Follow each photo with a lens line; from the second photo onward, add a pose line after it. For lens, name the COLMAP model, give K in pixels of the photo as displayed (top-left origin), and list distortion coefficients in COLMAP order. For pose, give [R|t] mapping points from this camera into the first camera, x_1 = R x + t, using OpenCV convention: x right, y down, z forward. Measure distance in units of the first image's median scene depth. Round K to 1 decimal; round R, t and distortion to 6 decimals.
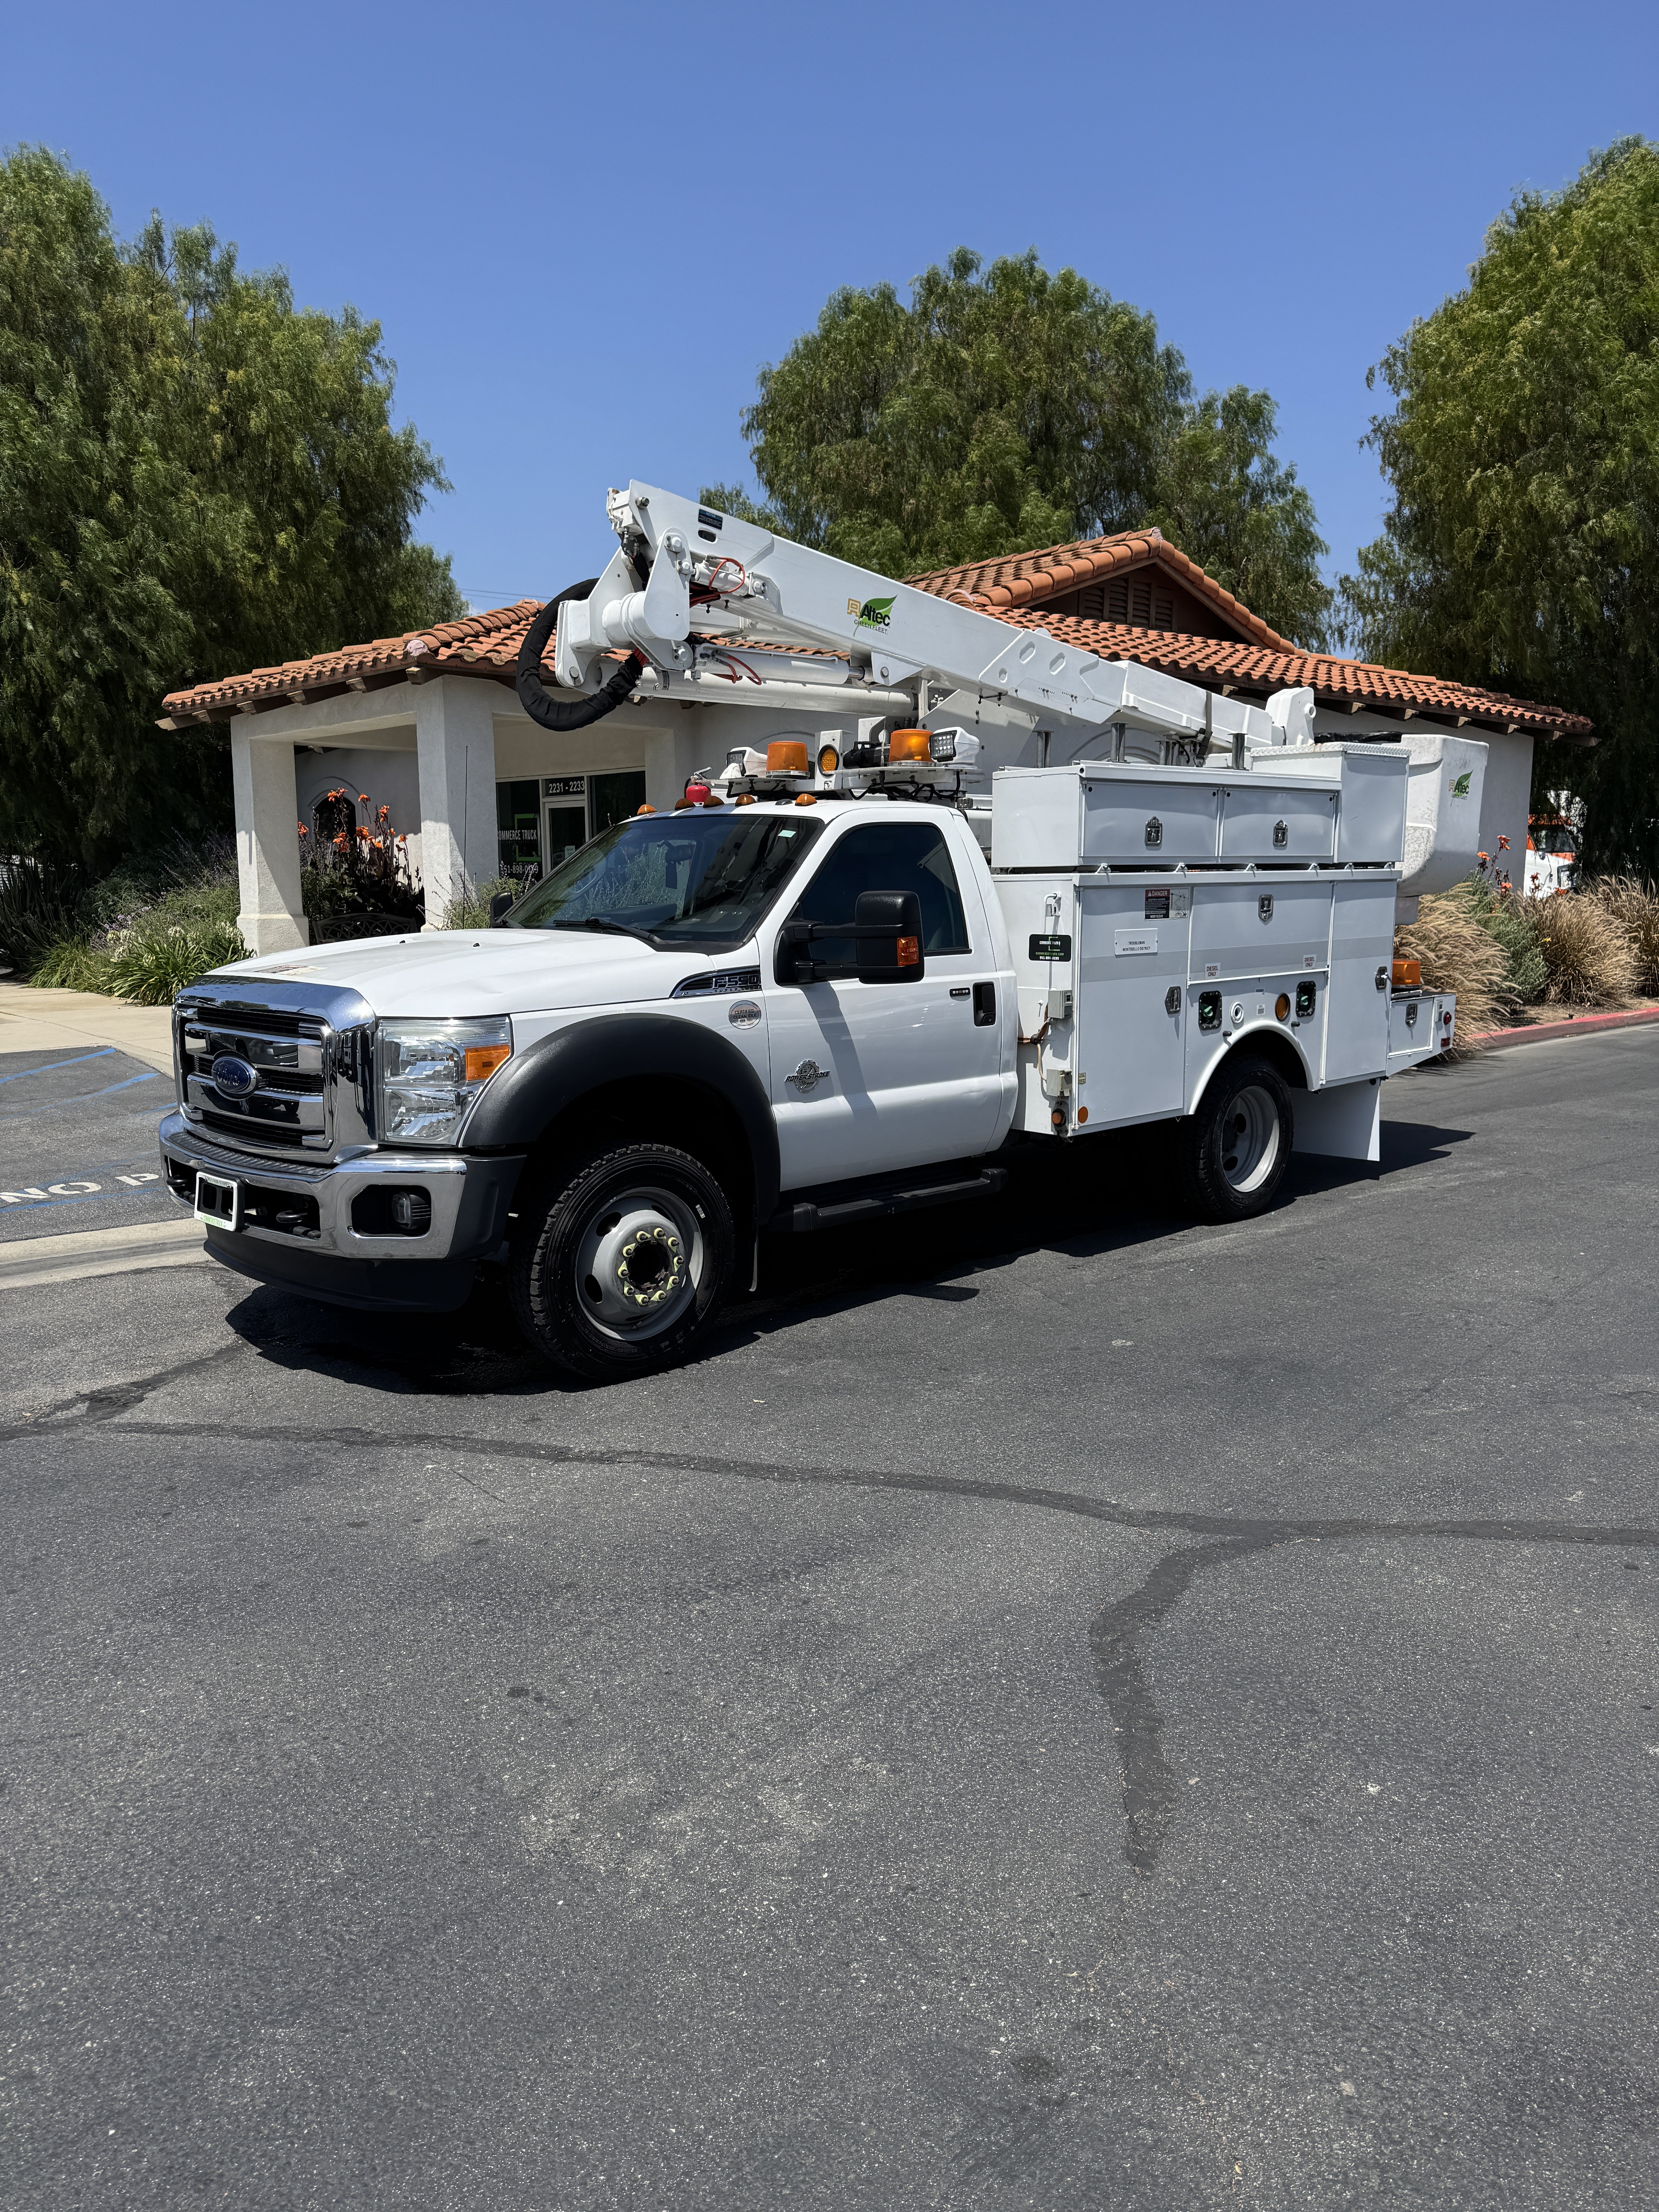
lens RADIAL K [[1642.9, 0, 827.5], [0, 1642.9, 1127.3], [0, 0, 1]] dist [0.046334, -0.090371]
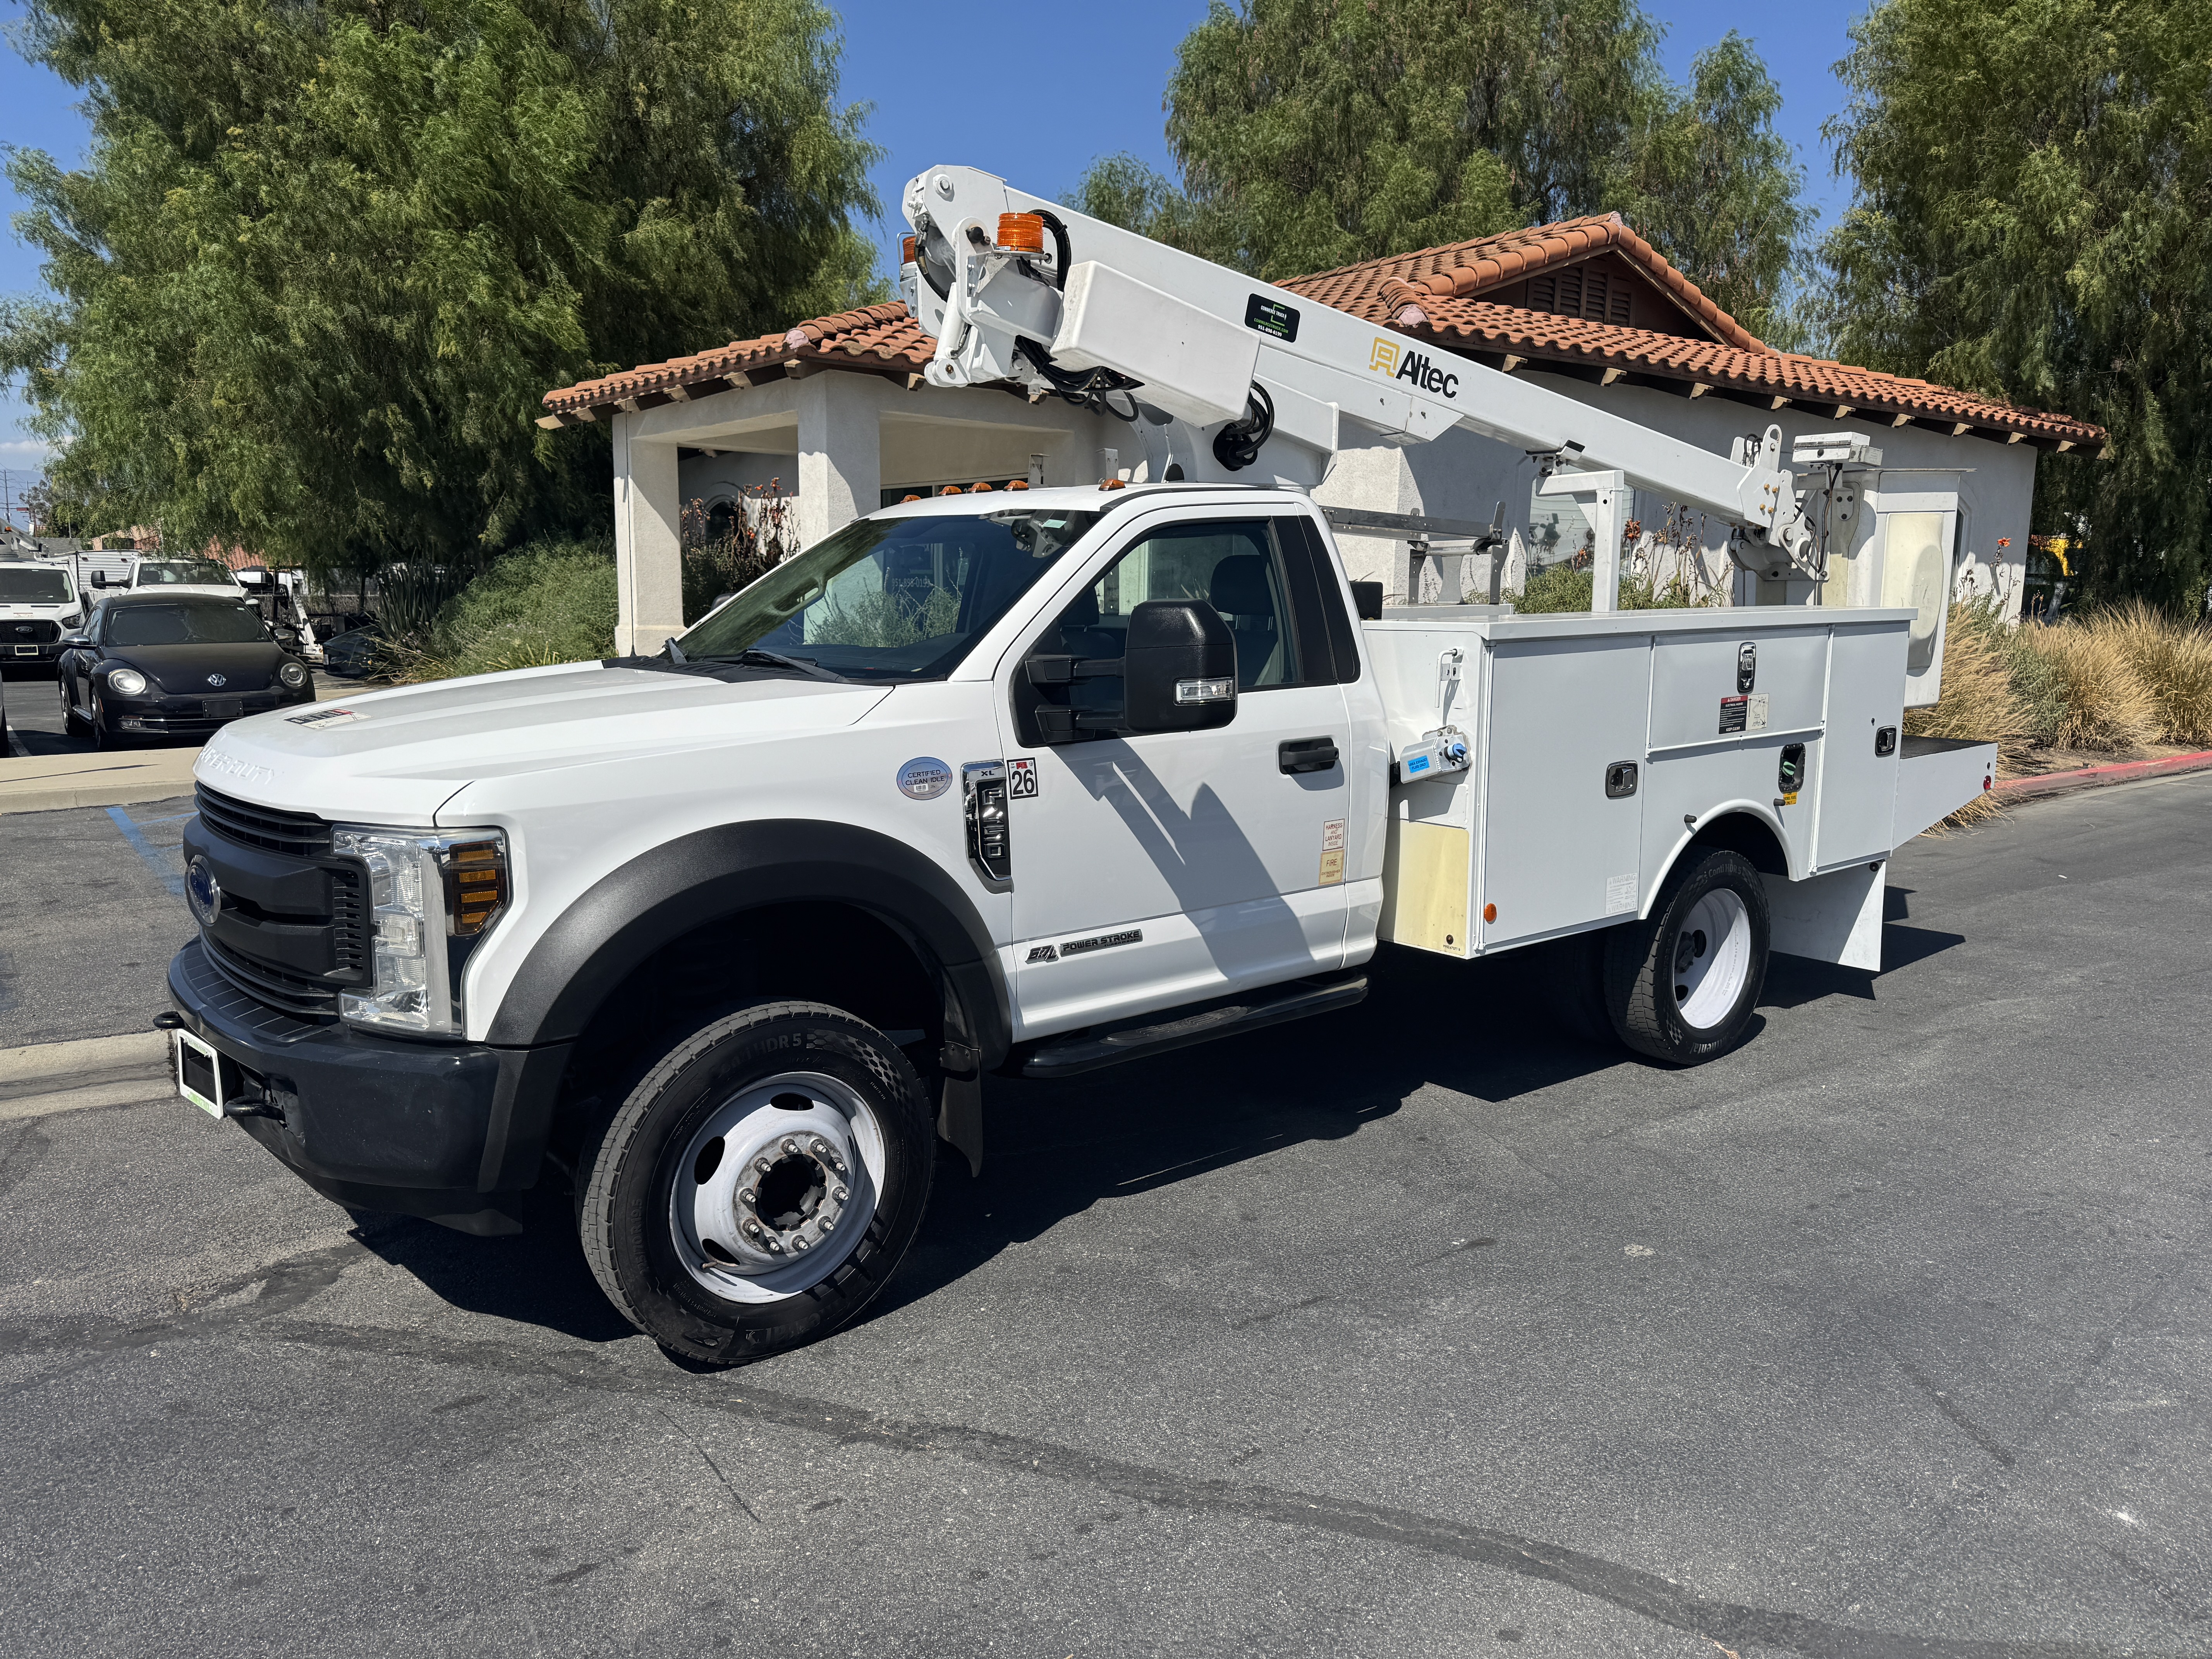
lens RADIAL K [[1651.9, 0, 1094.4], [0, 1651.9, 836.8], [0, 0, 1]] dist [0.011913, -0.021487]
pose [[0.996300, 0.026255, -0.081838, -0.005455], [-0.026340, 0.999653, 0.000042, -0.040860], [0.081811, 0.002114, 0.996646, 0.216309]]
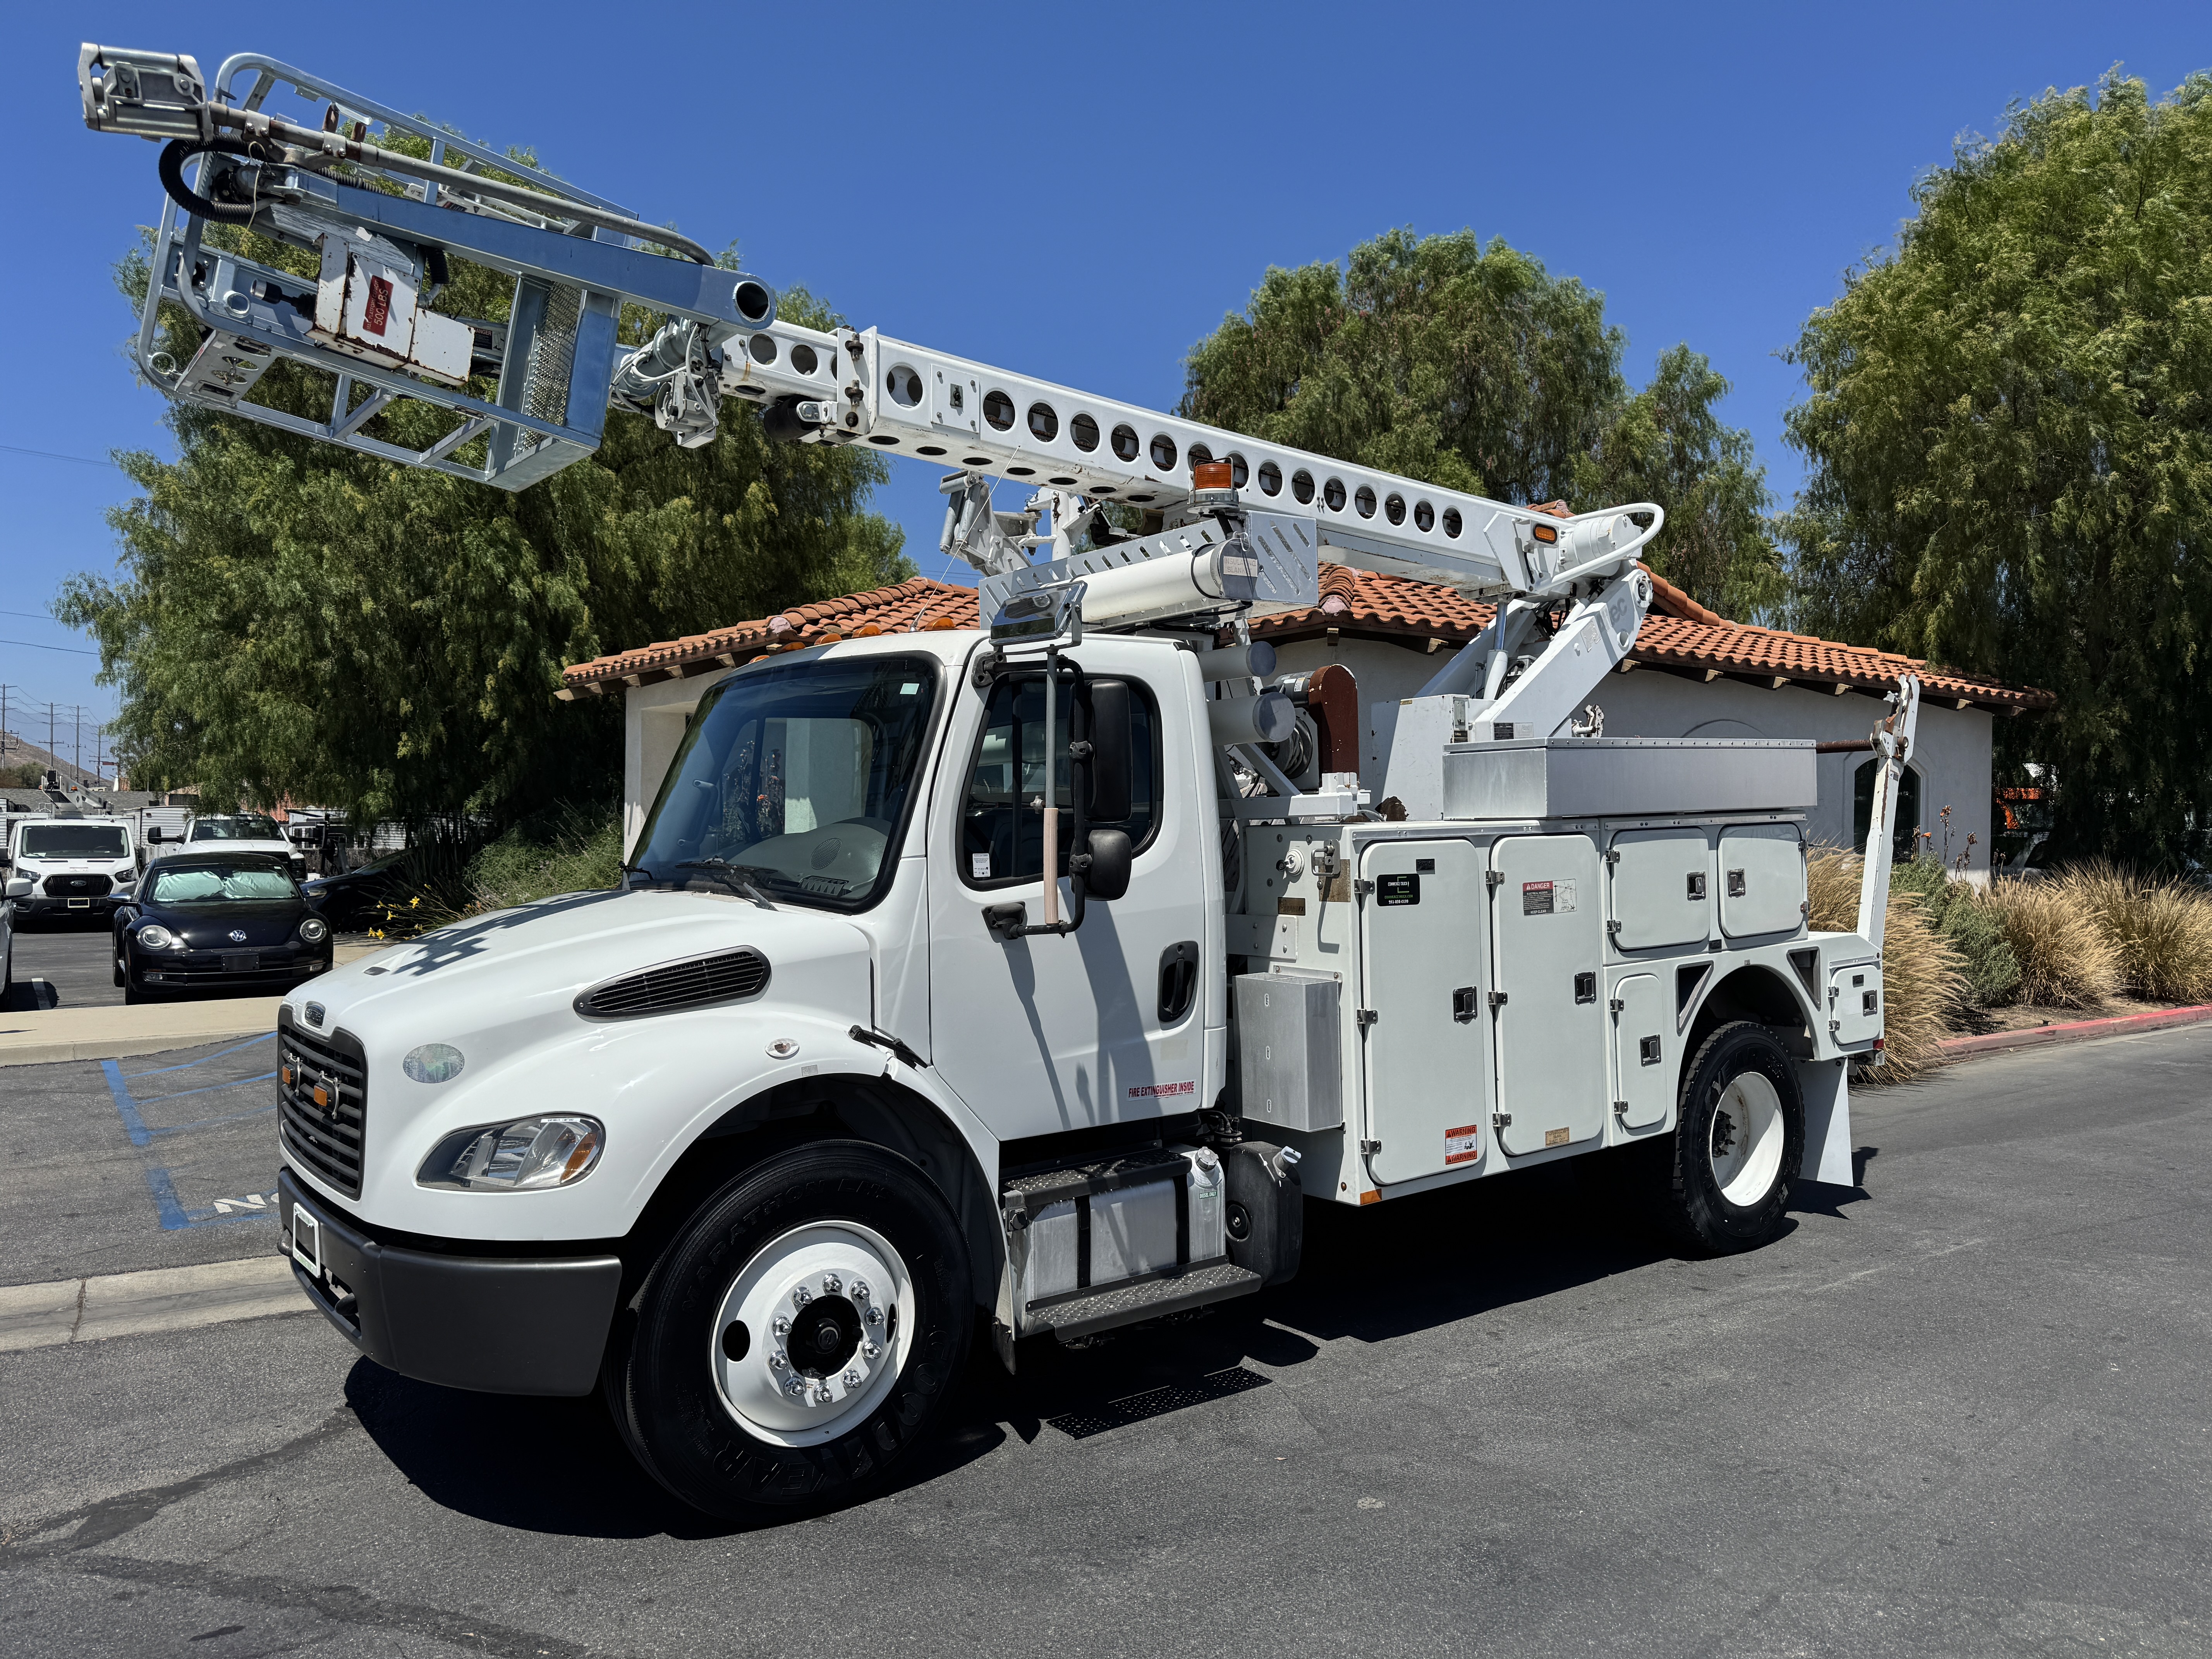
lens RADIAL K [[1651.9, 0, 1103.7], [0, 1651.9, 796.7], [0, 0, 1]] dist [0.011913, -0.021487]
pose [[0.993551, 0.010338, -0.112911, 0.122813], [-0.029674, 0.984834, -0.170944, -0.052368], [0.109431, 0.173192, 0.978790, 0.146548]]
